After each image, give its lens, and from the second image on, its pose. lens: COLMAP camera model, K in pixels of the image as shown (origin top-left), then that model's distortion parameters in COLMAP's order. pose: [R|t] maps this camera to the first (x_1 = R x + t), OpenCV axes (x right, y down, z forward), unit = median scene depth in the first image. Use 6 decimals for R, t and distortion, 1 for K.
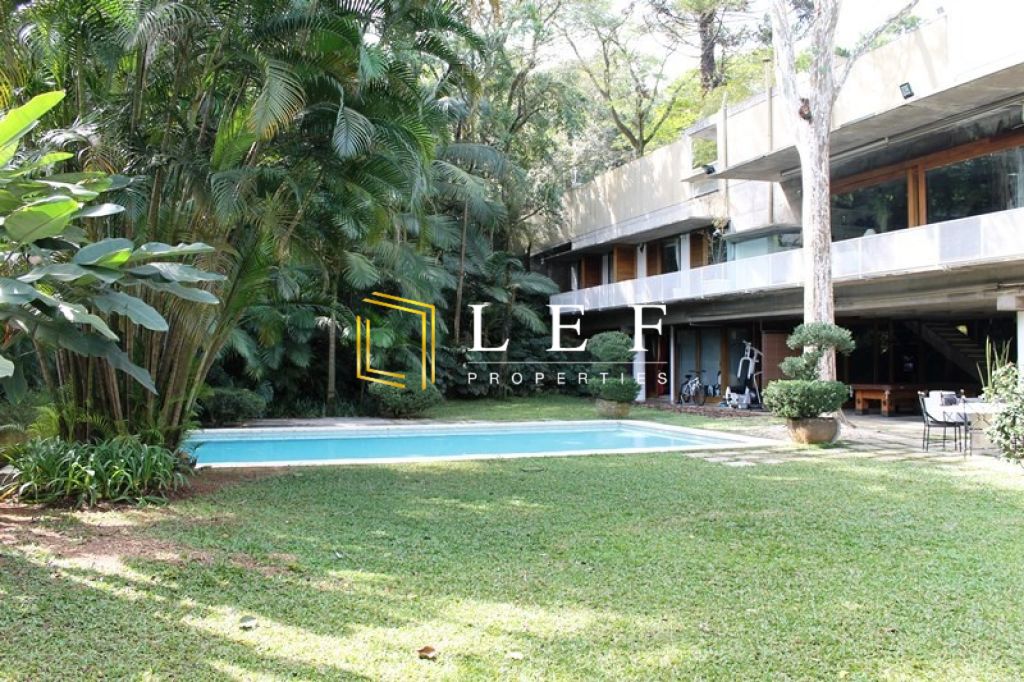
lens RADIAL K [[865.0, 0, 516.4], [0, 865.0, 338.8], [0, 0, 1]] dist [-0.167939, 0.151987]
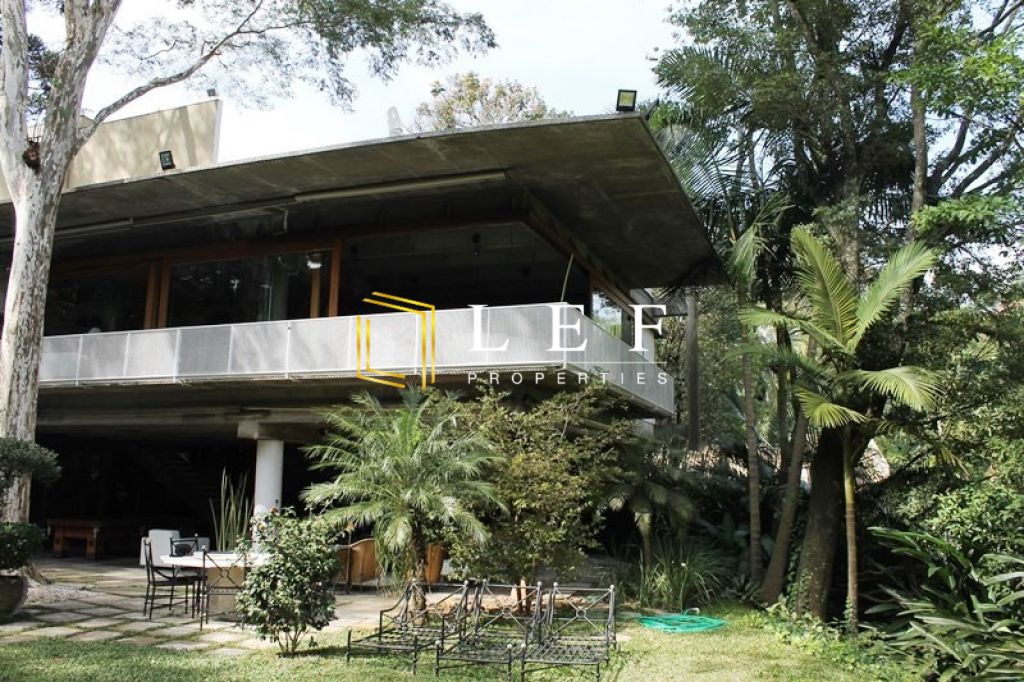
lens RADIAL K [[865.0, 0, 516.4], [0, 865.0, 338.8], [0, 0, 1]] dist [-0.167939, 0.151987]
pose [[0.636701, 0.144073, 0.757532, 0.080093], [-0.031663, 0.986447, -0.160997, -0.002652], [-0.770460, 0.078521, 0.632634, 0.206919]]
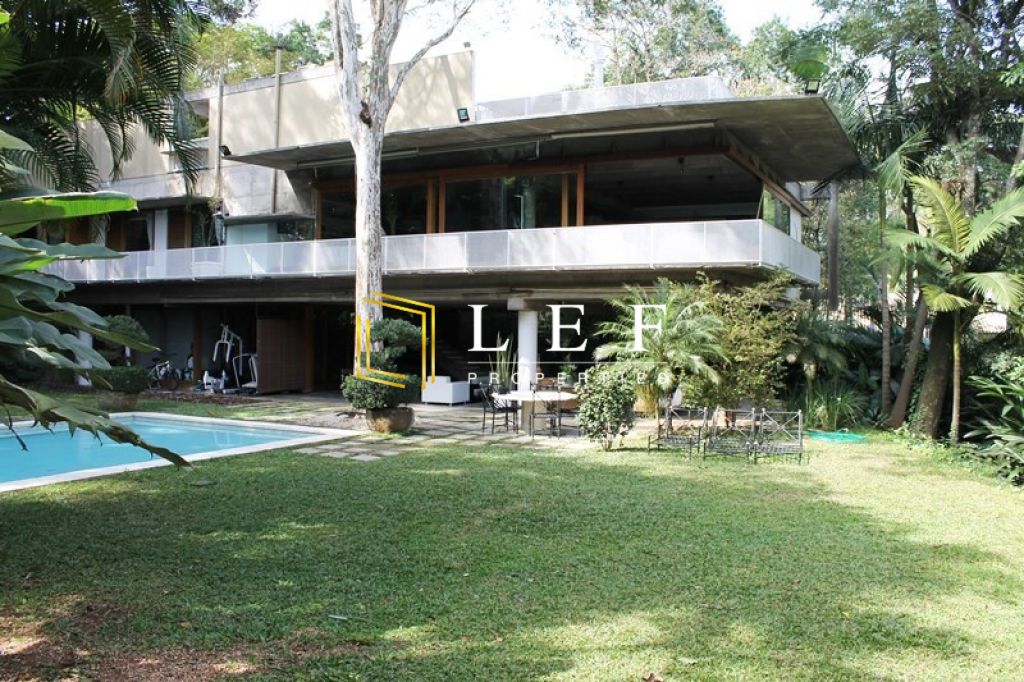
lens RADIAL K [[865.0, 0, 516.4], [0, 865.0, 338.8], [0, 0, 1]] dist [-0.167939, 0.151987]
pose [[0.728644, 0.003232, 0.684885, -0.247617], [-0.028293, 0.999277, 0.025384, -0.023747], [-0.684308, -0.037873, 0.728209, 0.086605]]
